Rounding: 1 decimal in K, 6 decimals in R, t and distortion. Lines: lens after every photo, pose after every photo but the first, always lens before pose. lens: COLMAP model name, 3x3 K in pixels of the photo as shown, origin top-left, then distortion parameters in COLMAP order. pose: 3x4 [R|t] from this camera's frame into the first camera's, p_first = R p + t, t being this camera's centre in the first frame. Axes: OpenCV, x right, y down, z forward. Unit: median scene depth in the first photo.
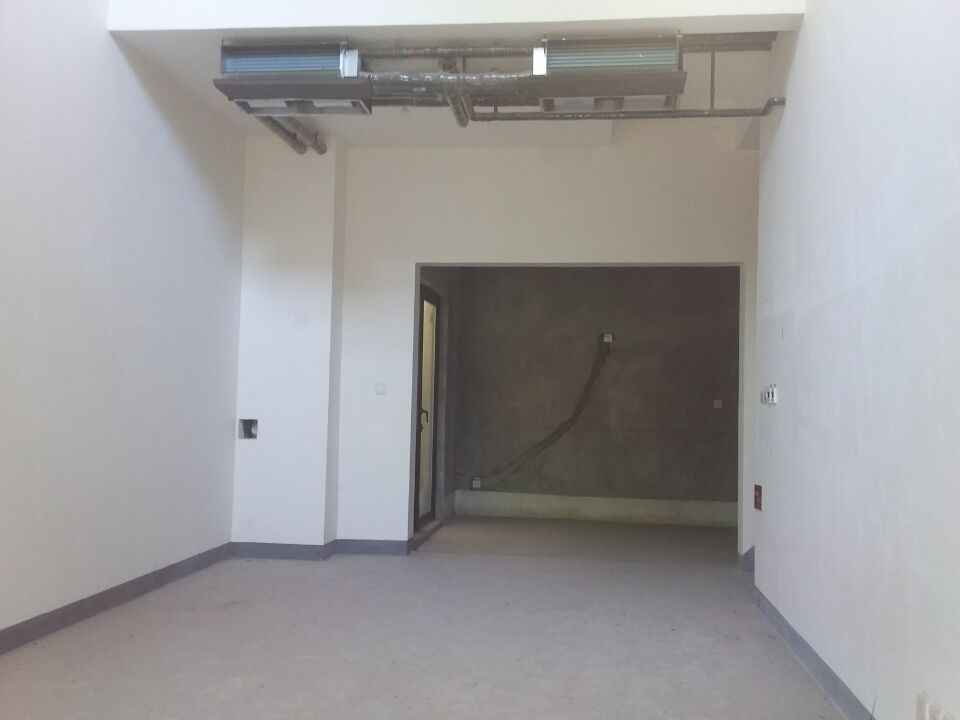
lens RADIAL K [[860.8, 0, 480.7], [0, 860.8, 360.1], [0, 0, 1]] dist [0.044576, -0.009134]
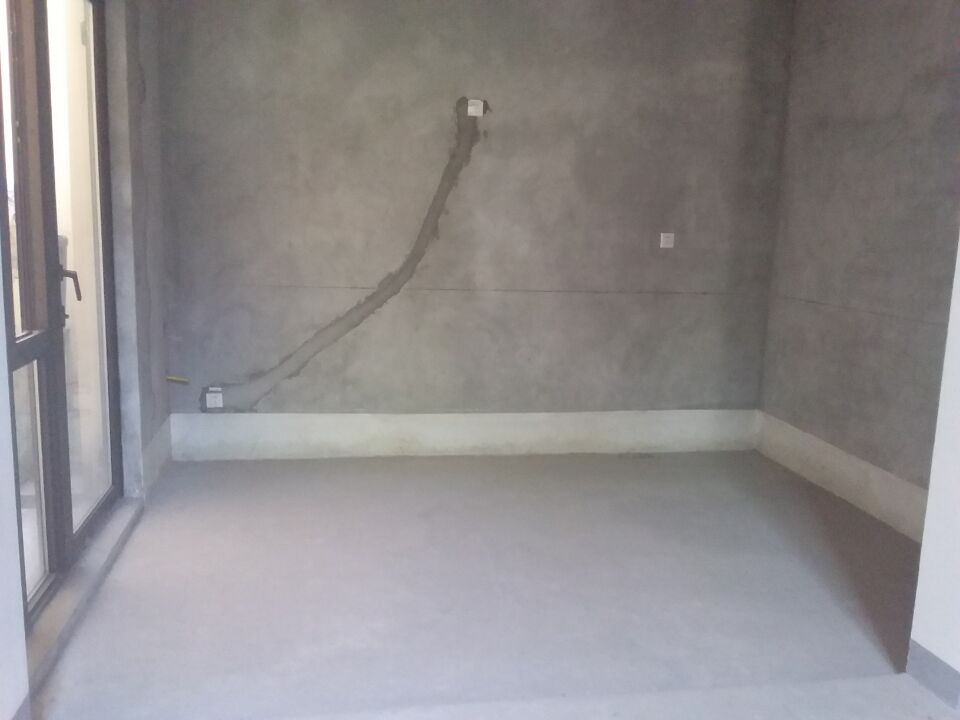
lens RADIAL K [[860.8, 0, 484.8], [0, 860.8, 356.7], [0, 0, 1]] dist [0.044576, -0.009134]
pose [[0.950389, -0.044791, 0.307823, -0.009166], [-0.024579, 0.975672, 0.217854, 0.006203], [-0.310092, -0.214612, 0.926167, 0.499621]]
